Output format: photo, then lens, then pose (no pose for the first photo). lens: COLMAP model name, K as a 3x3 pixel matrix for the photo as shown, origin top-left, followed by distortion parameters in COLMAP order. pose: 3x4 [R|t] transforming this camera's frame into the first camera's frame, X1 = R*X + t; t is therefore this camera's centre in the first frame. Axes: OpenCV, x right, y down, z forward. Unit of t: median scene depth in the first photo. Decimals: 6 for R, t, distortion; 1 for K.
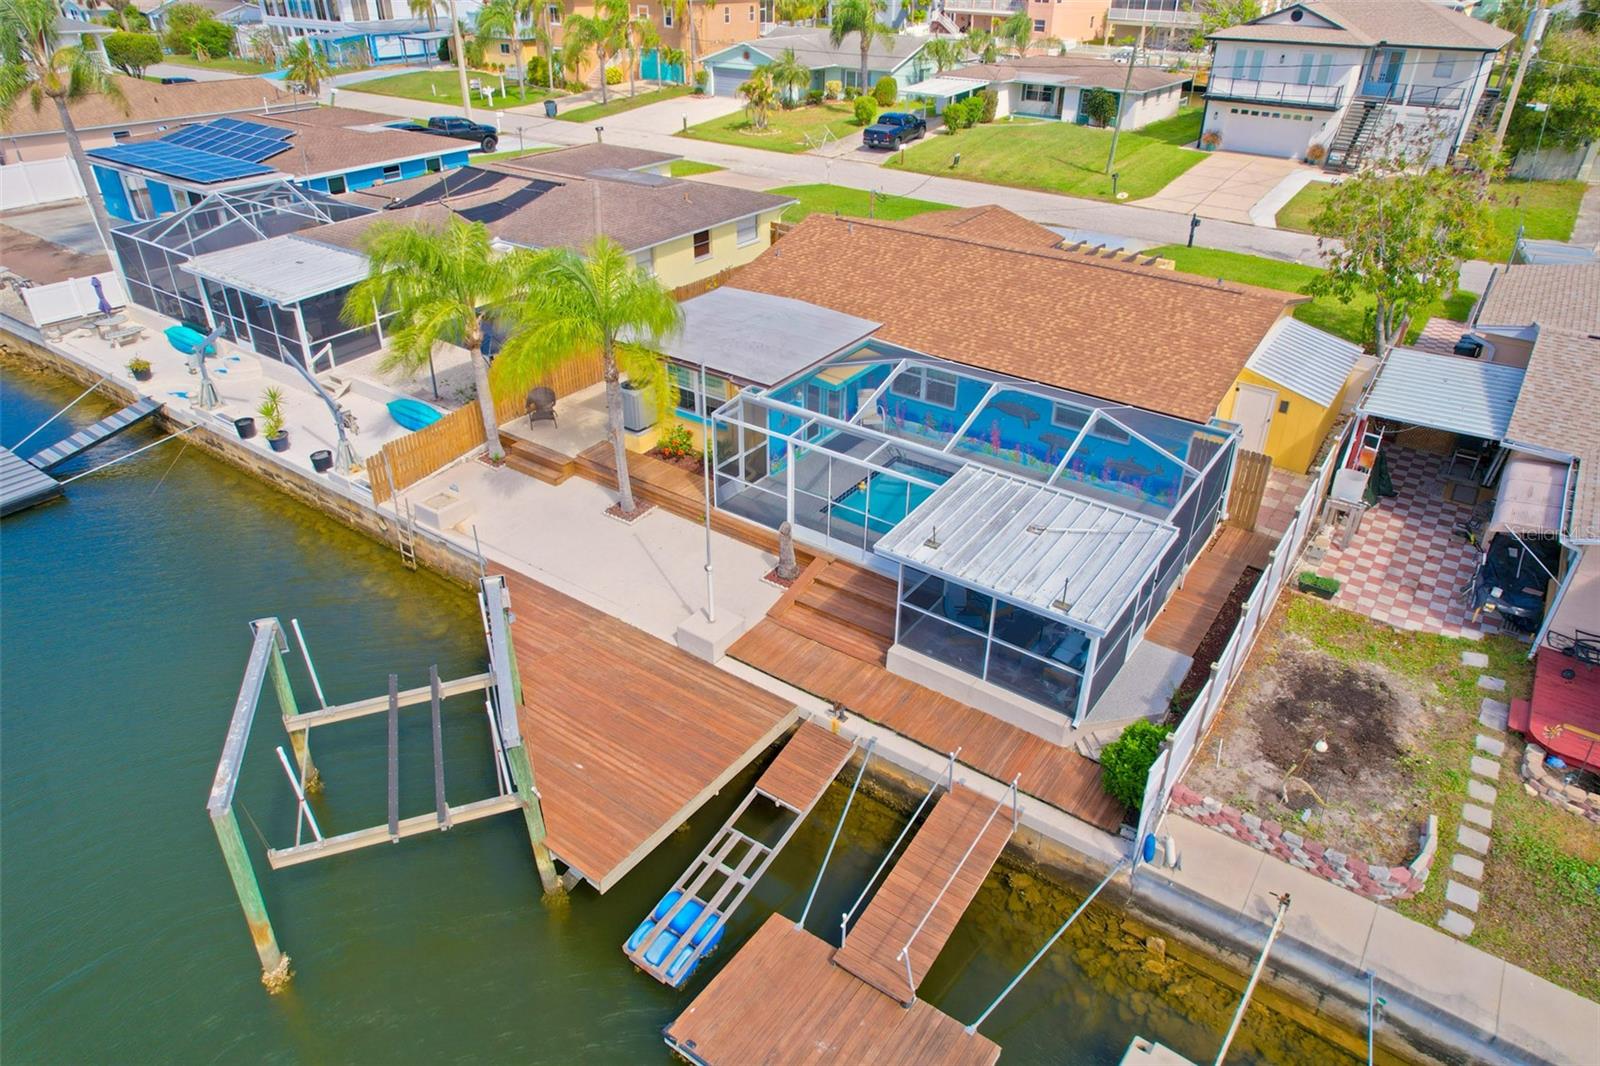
lens RADIAL K [[1023.9, 0, 801.3], [0, 1023.9, 534.3], [0, 0, 1]] dist [-0.062712, 0.051508]
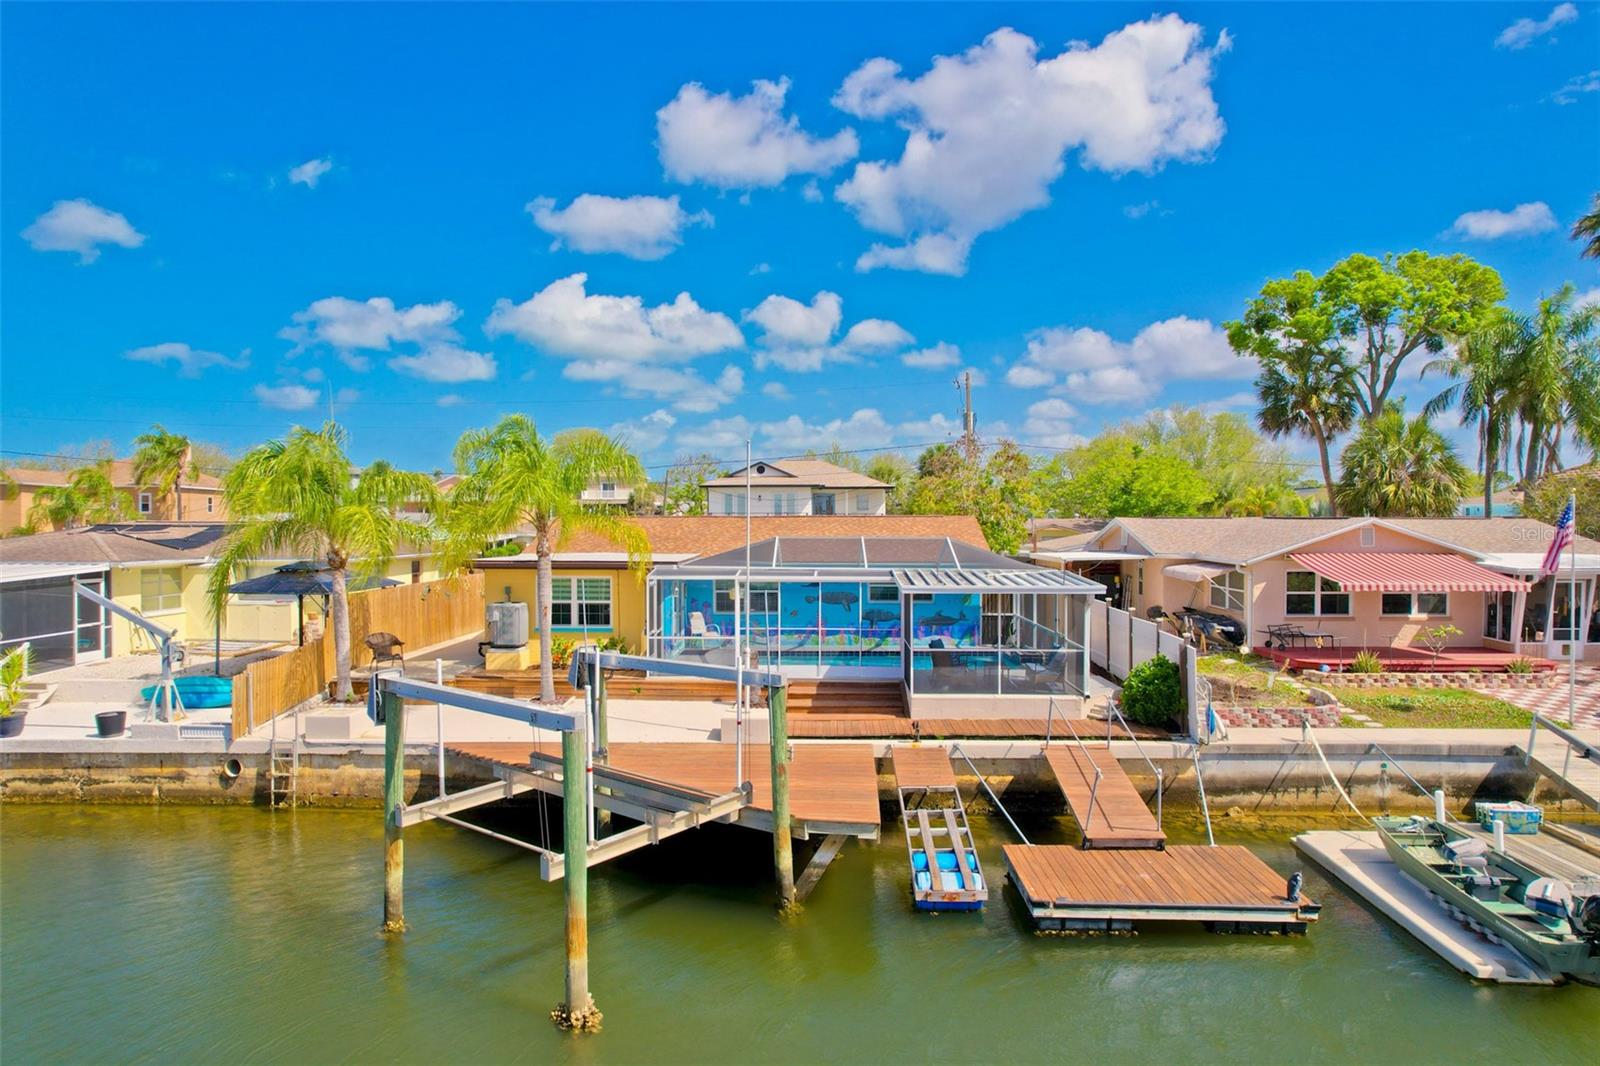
lens RADIAL K [[1023.9, 0, 801.8], [0, 1023.9, 529.6], [0, 0, 1]] dist [-0.062712, 0.051508]
pose [[0.831380, -0.013142, 0.555548, -0.440500], [0.292543, 0.860327, -0.417439, 0.268802], [-0.472467, 0.509572, 0.719104, 0.107613]]
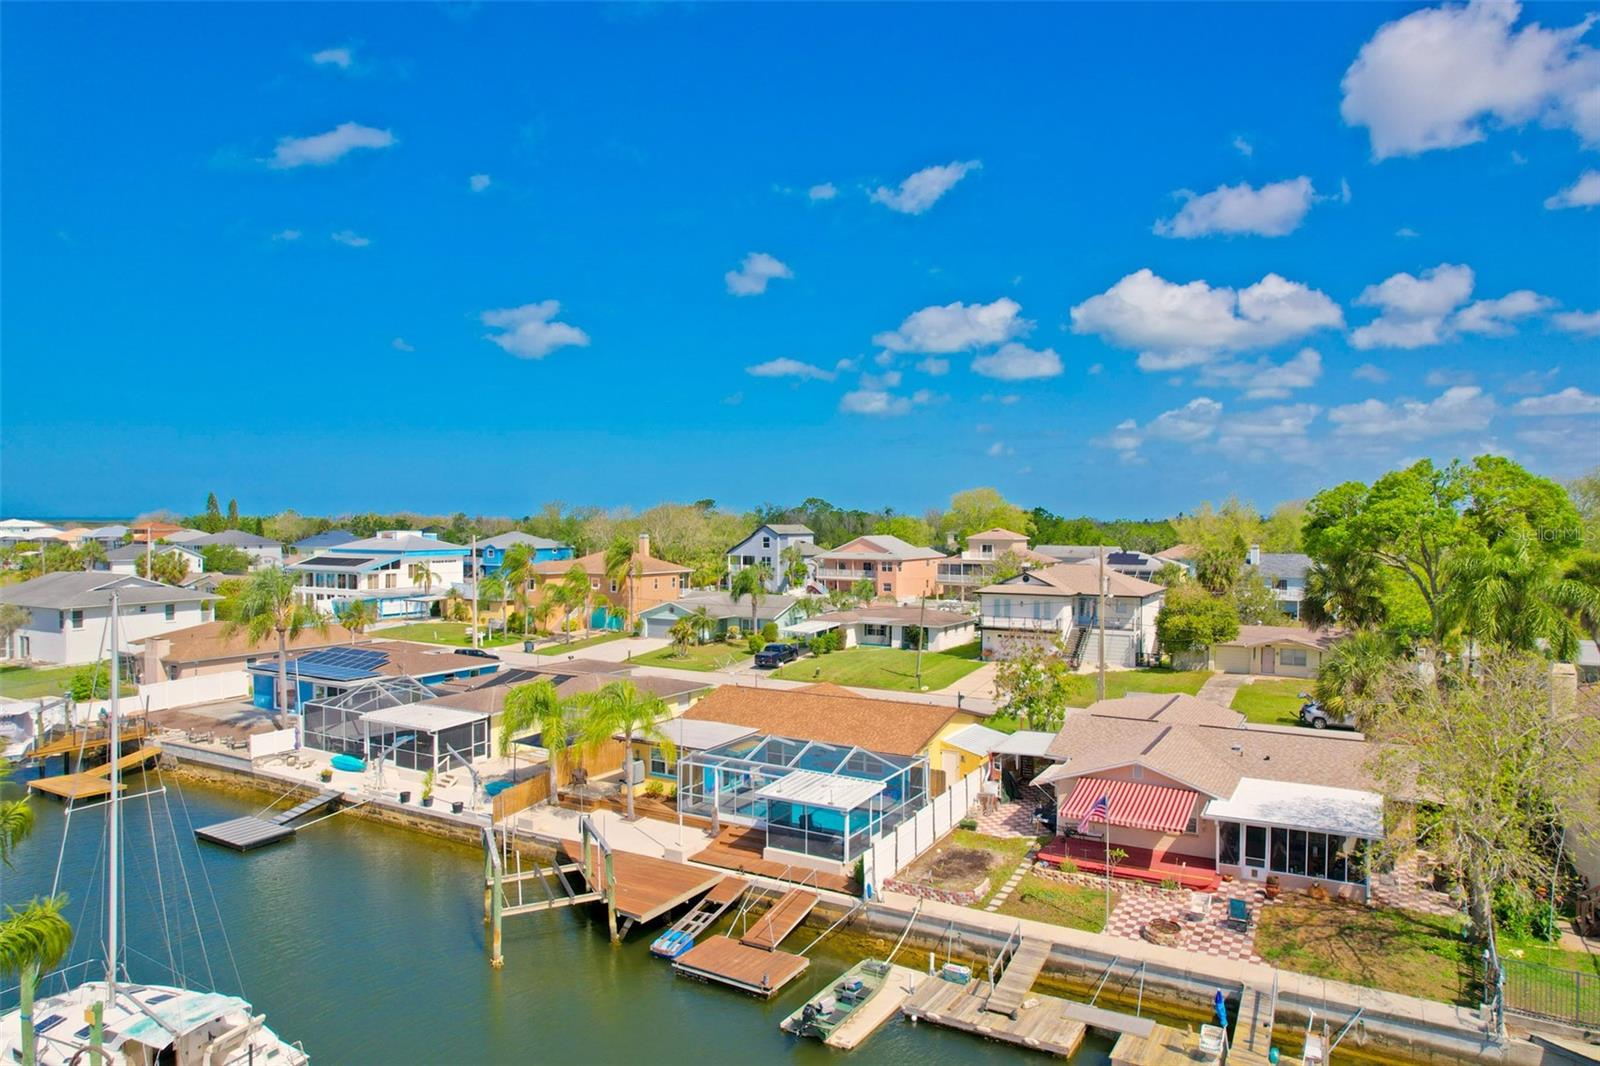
lens RADIAL K [[1023.9, 0, 805.6], [0, 1023.9, 525.5], [0, 0, 1]] dist [-0.062712, 0.051508]
pose [[0.995002, -0.006477, 0.099648, -0.026184], [0.055855, 0.863287, -0.501613, 0.423697], [-0.082776, 0.504672, 0.859334, -0.845707]]
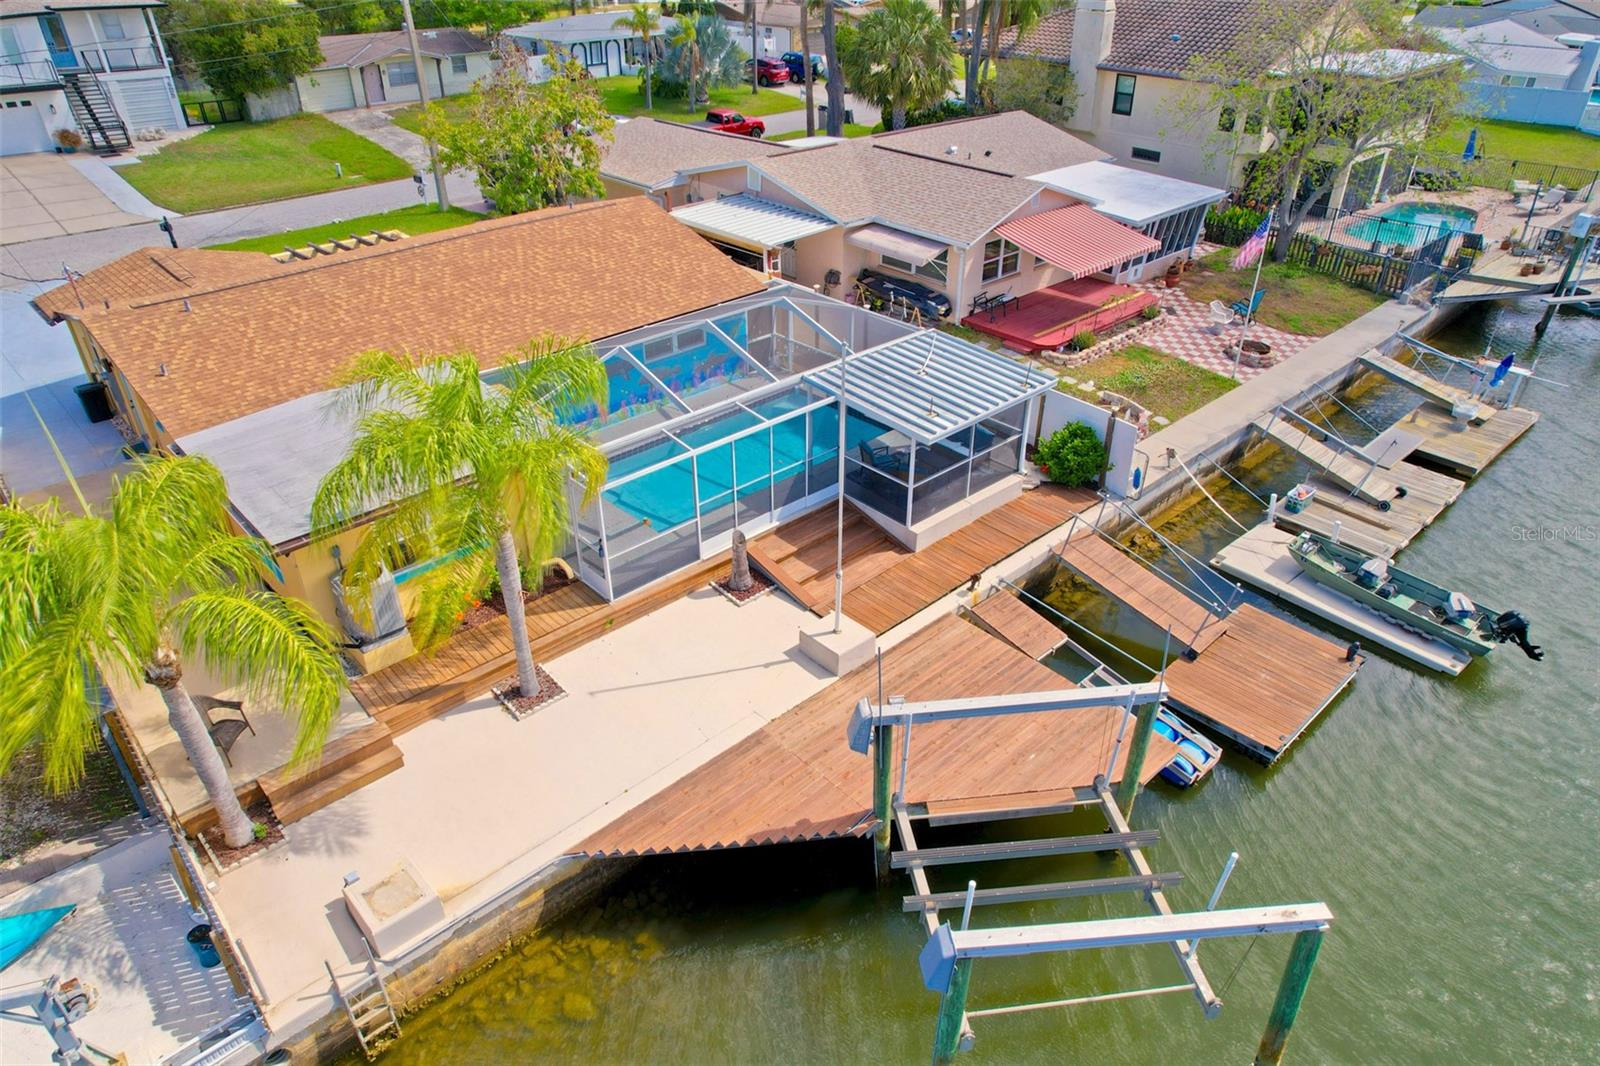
lens RADIAL K [[1023.9, 0, 808.2], [0, 1023.9, 534.4], [0, 0, 1]] dist [-0.062712, 0.051508]
pose [[0.196232, -0.526731, 0.827072, -0.585439], [0.503662, 0.777843, 0.375879, -0.246973], [-0.841319, 0.342805, 0.417932, 0.442833]]
